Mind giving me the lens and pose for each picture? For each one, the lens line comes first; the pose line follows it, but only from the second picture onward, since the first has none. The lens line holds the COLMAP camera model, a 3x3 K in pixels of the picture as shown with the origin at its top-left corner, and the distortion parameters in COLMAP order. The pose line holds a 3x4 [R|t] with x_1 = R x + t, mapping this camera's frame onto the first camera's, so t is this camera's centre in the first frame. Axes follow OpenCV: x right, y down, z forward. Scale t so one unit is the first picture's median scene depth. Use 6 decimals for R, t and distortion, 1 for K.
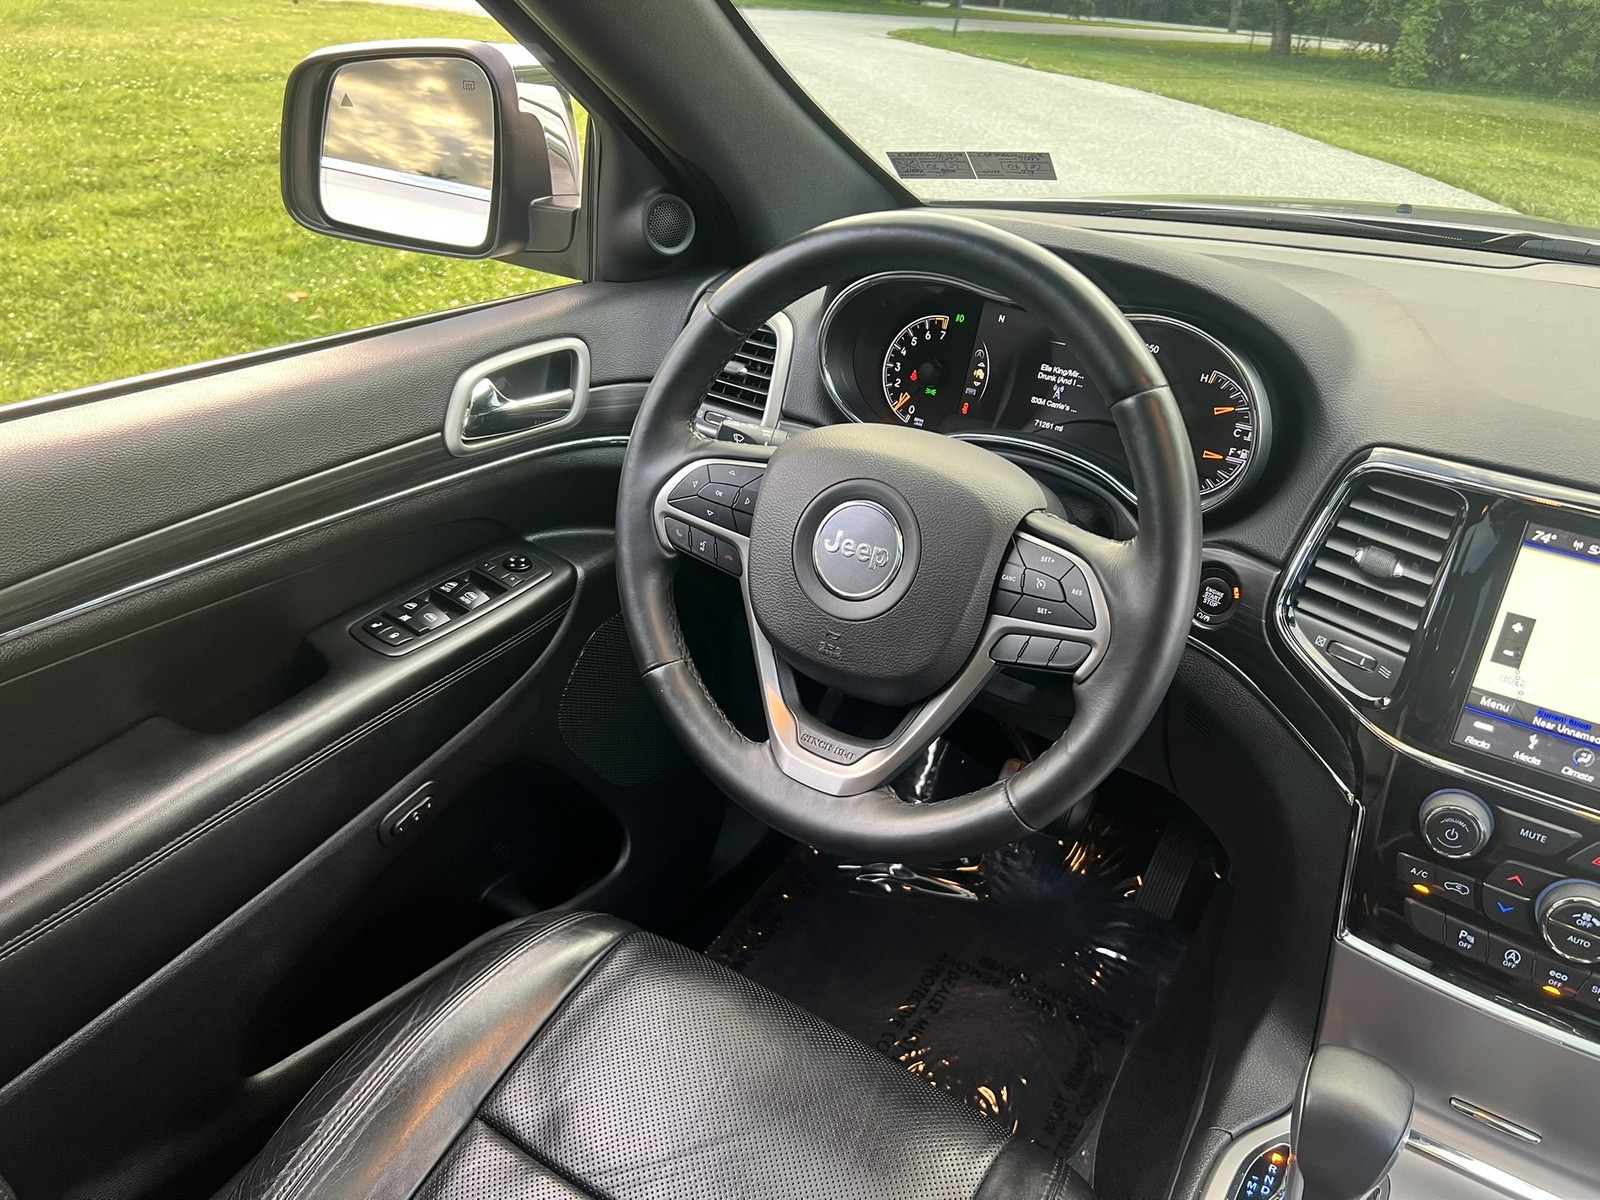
lens RADIAL K [[1215.4, 0, 802.8], [0, 1215.4, 595.9], [0, 0, 1]] dist [0.046357, -0.062813]
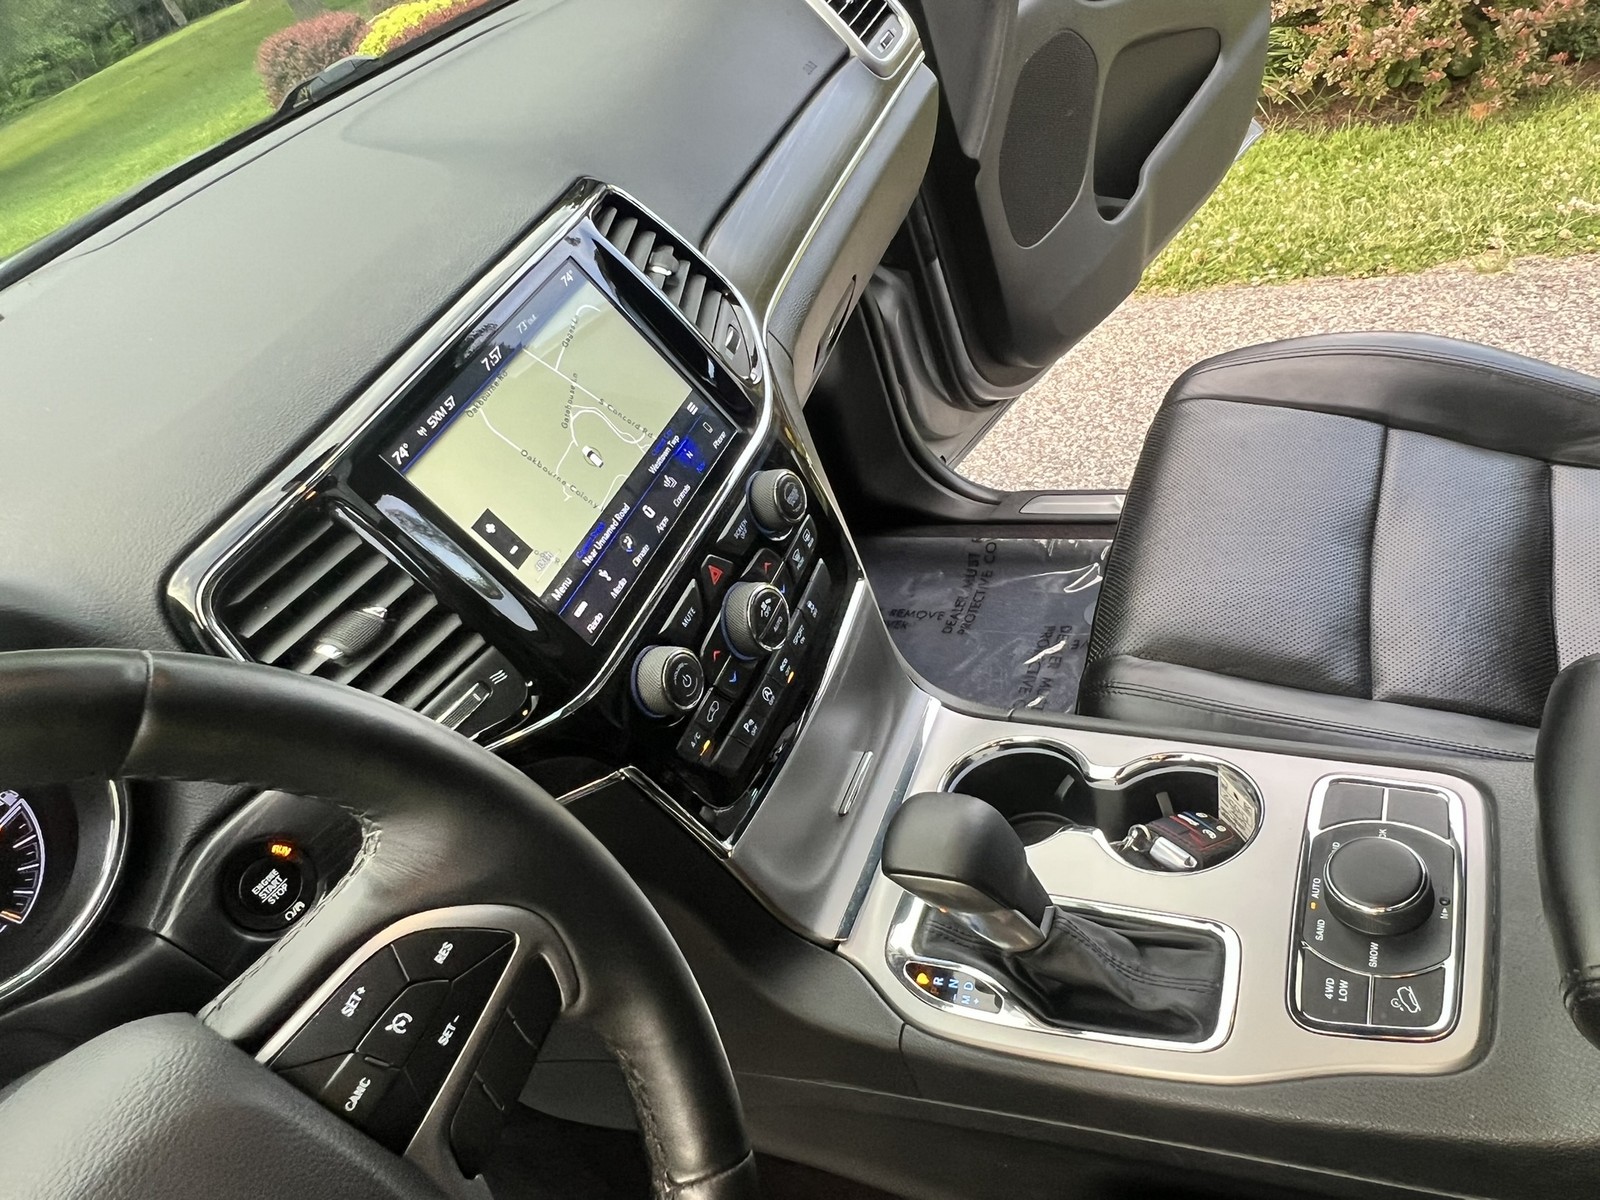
lens RADIAL K [[1122.9, 0, 768.0], [0, 1122.9, 626.9], [0, 0, 1]] dist [-0.006070, 0.014483]
pose [[-0.159964, -0.641856, 0.749955, -0.064961], [0.732916, 0.431699, 0.525804, -0.191999], [-0.661245, 0.633764, 0.401371, 0.549682]]
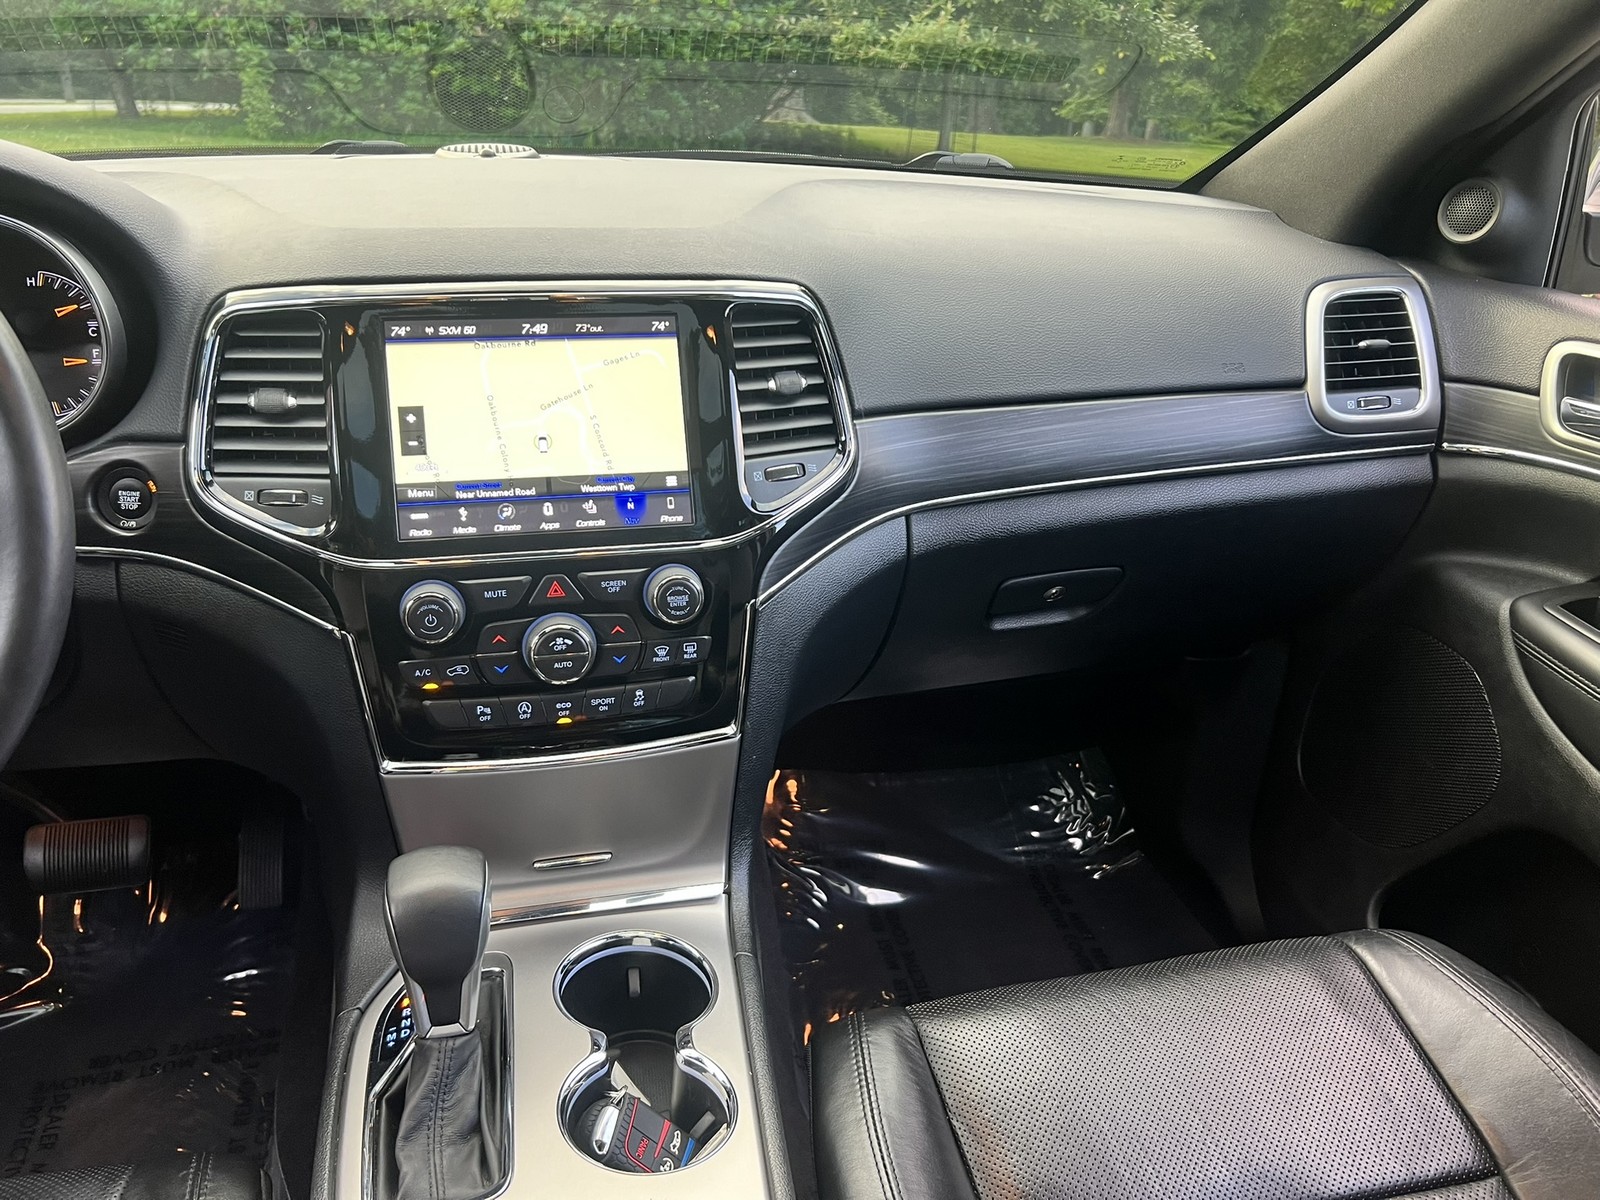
lens RADIAL K [[1215.4, 0, 800.5], [0, 1215.4, 602.4], [0, 0, 1]] dist [0.046357, -0.062813]
pose [[0.687969, -0.322479, 0.650158, 0.068429], [0.349765, 0.932279, 0.092305, 0.176715], [-0.635895, 0.163899, 0.754171, 0.011812]]
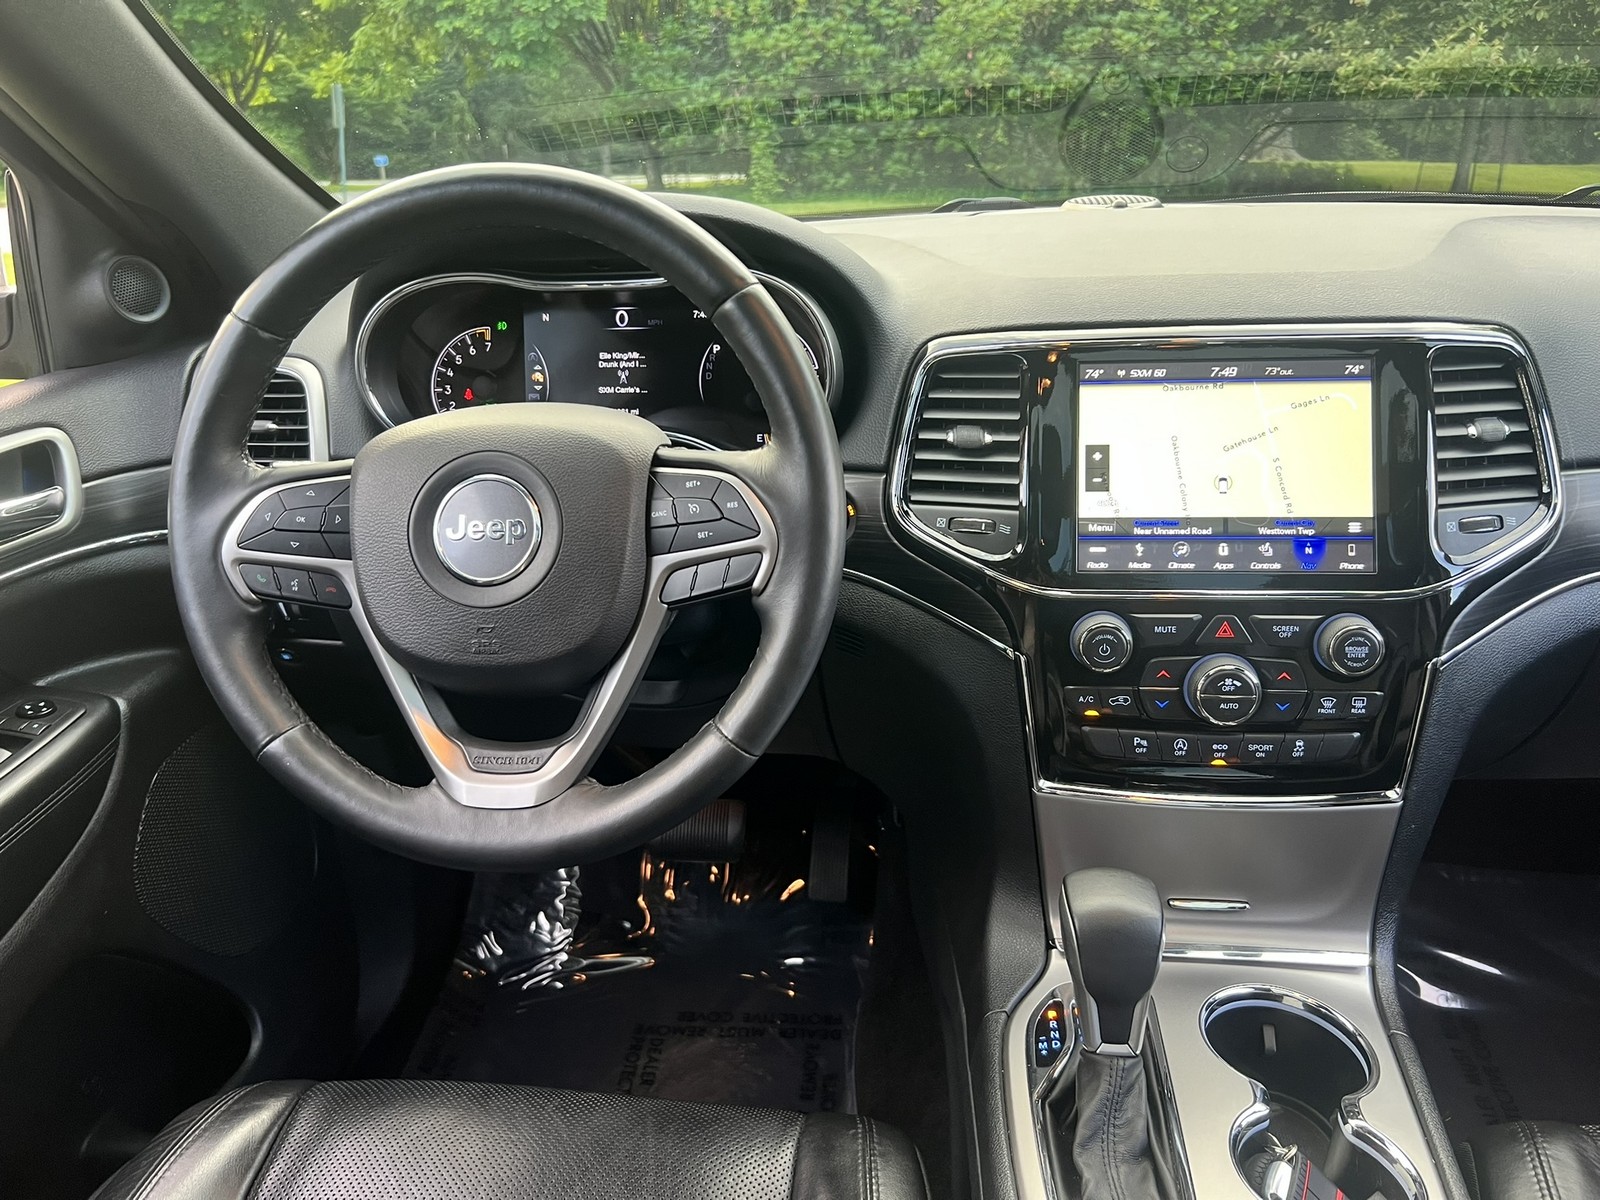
lens RADIAL K [[1215.4, 0, 792.4], [0, 1215.4, 603.8], [0, 0, 1]] dist [0.046357, -0.062813]
pose [[0.894010, -0.239128, 0.378899, -0.105605], [0.279377, 0.958652, -0.054172, 0.124327], [-0.350278, 0.154286, 0.923851, 0.085168]]
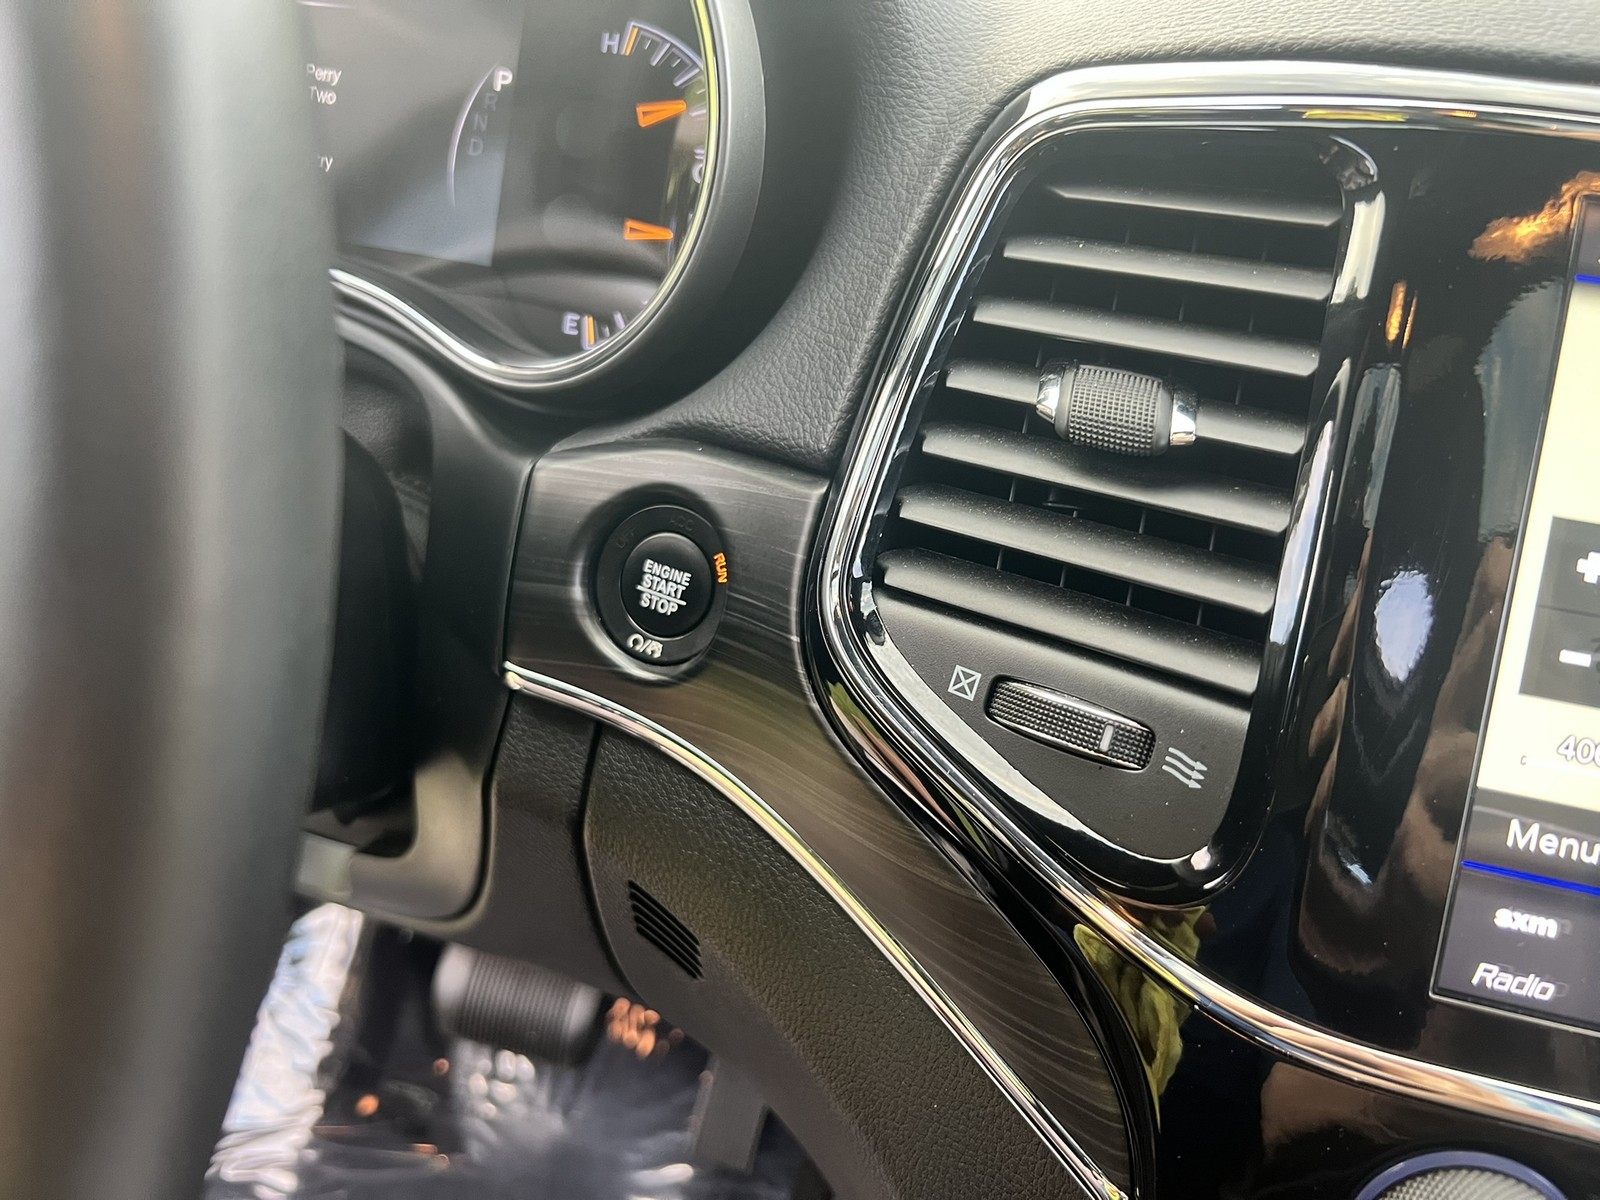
lens RADIAL K [[1215.4, 0, 813.1], [0, 1215.4, 618.6], [0, 0, 1]] dist [0.046357, -0.062813]
pose [[0.944261, -0.092966, 0.315798, 0.288546], [0.102082, 0.994699, -0.012409, 0.020553], [-0.312970, 0.043954, 0.948745, 0.712513]]
